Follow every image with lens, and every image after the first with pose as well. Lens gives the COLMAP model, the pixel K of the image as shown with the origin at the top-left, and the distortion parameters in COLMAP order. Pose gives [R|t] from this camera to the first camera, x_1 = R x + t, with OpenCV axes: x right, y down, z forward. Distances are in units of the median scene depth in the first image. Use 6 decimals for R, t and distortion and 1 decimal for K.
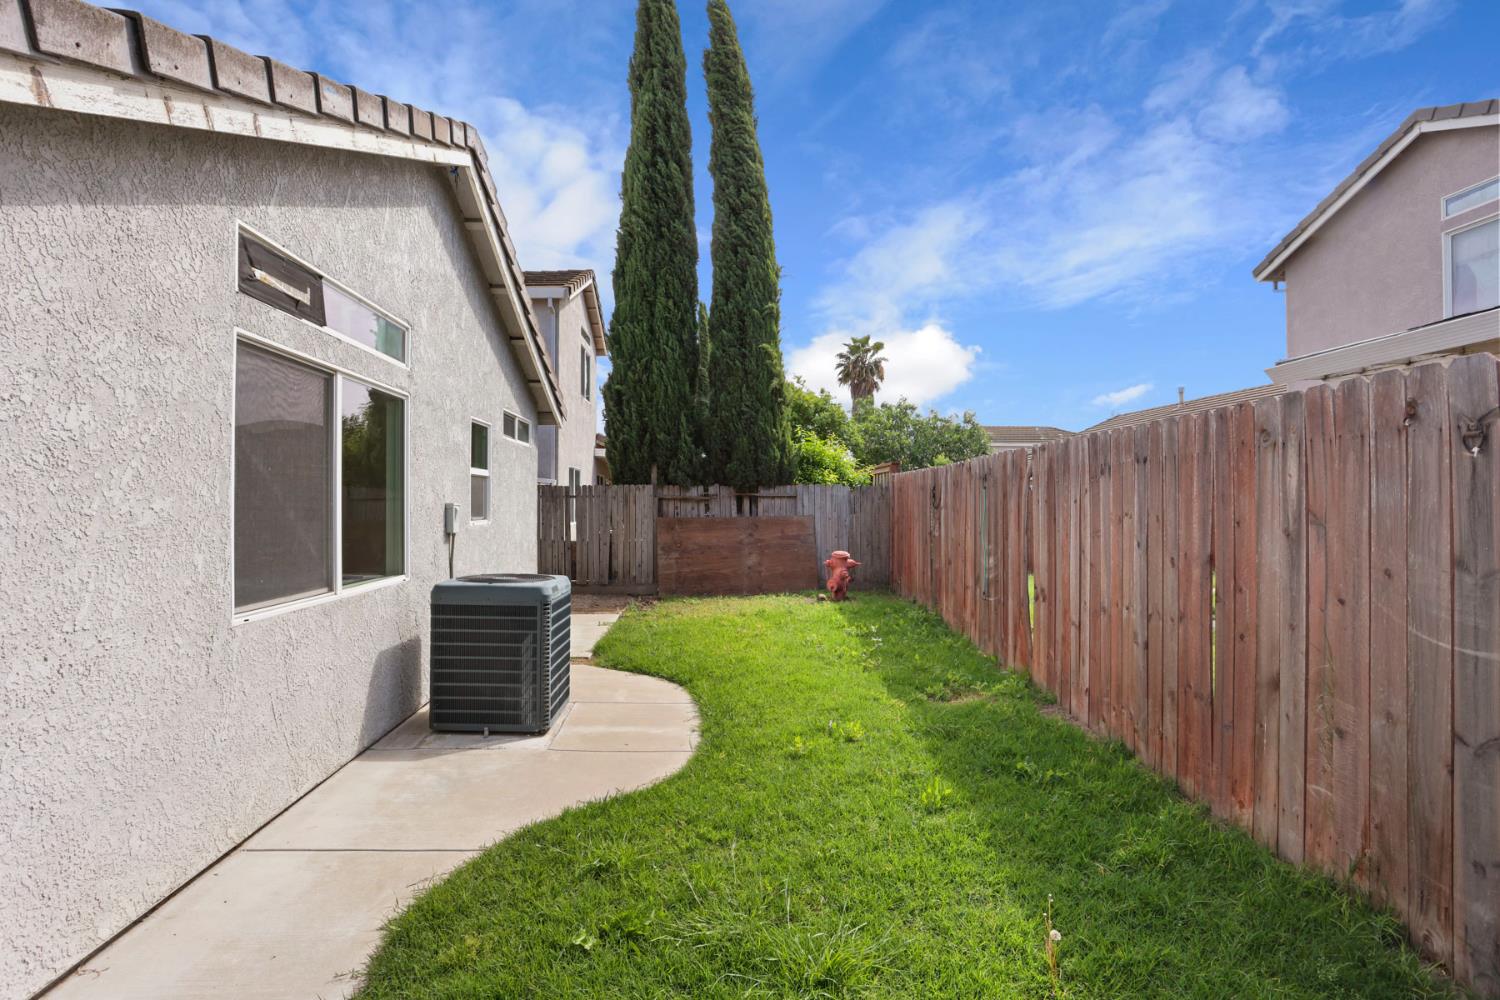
lens RADIAL K [[727.3, 0, 741.9], [0, 727.3, 495.2], [0, 0, 1]] dist [-0.083011, 0.038481]
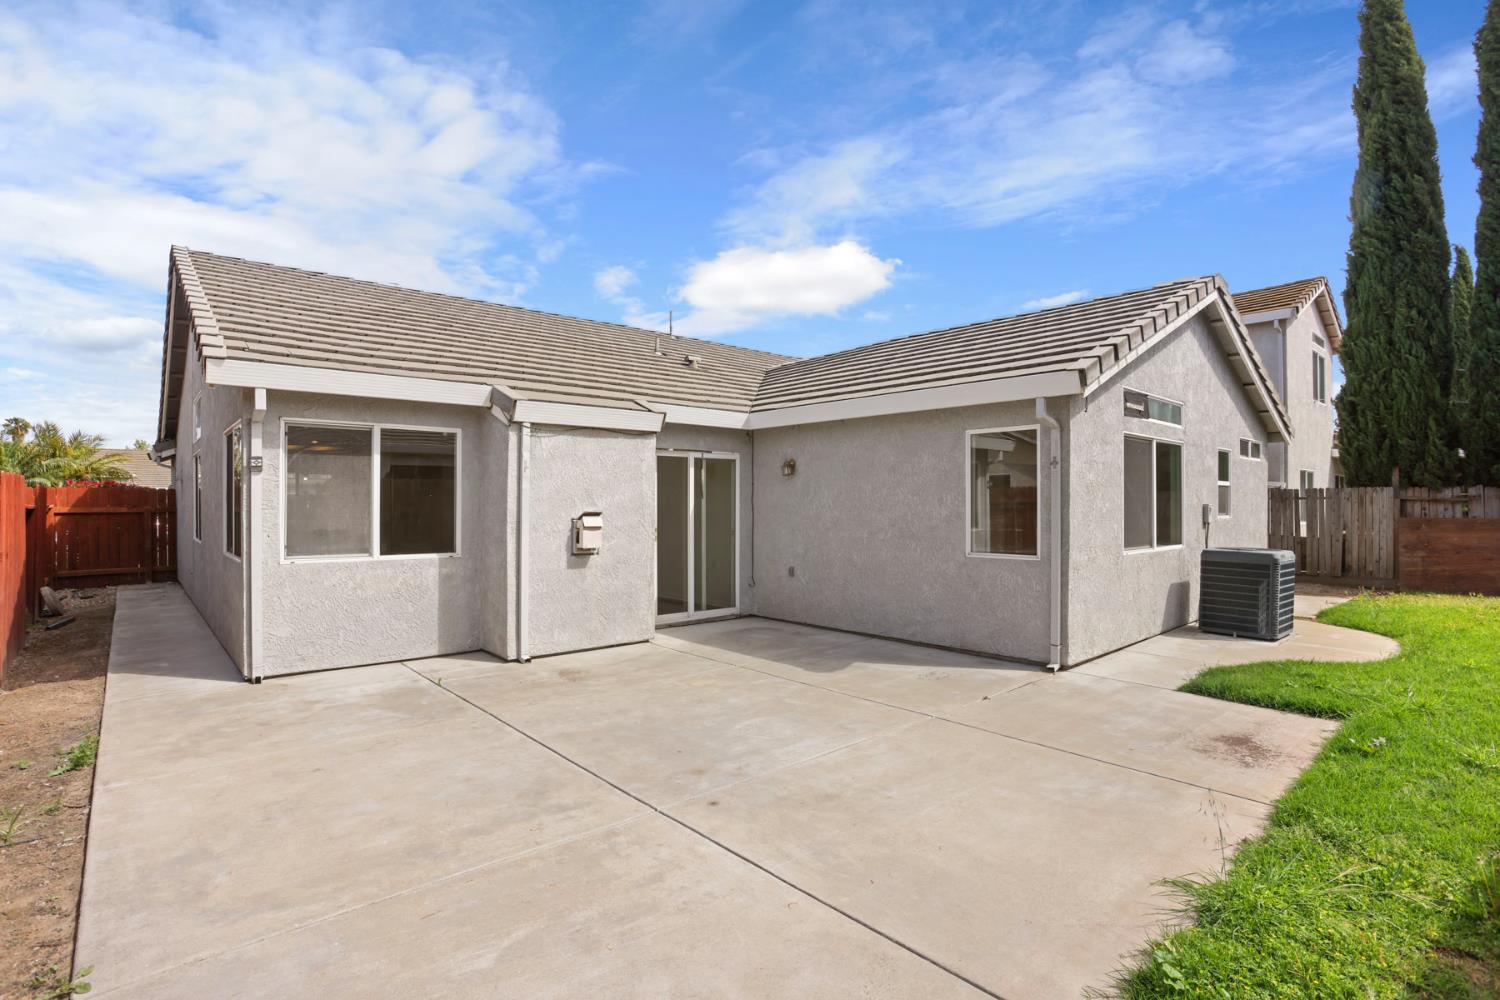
lens RADIAL K [[741.4, 0, 734.4], [0, 741.4, 498.2], [0, 0, 1]] dist [-0.077016, 0.034866]
pose [[0.612698, -0.006679, -0.790289, 0.109964], [0.007792, 0.999967, -0.002410, -0.003057], [0.790279, -0.004681, 0.612729, -0.405905]]
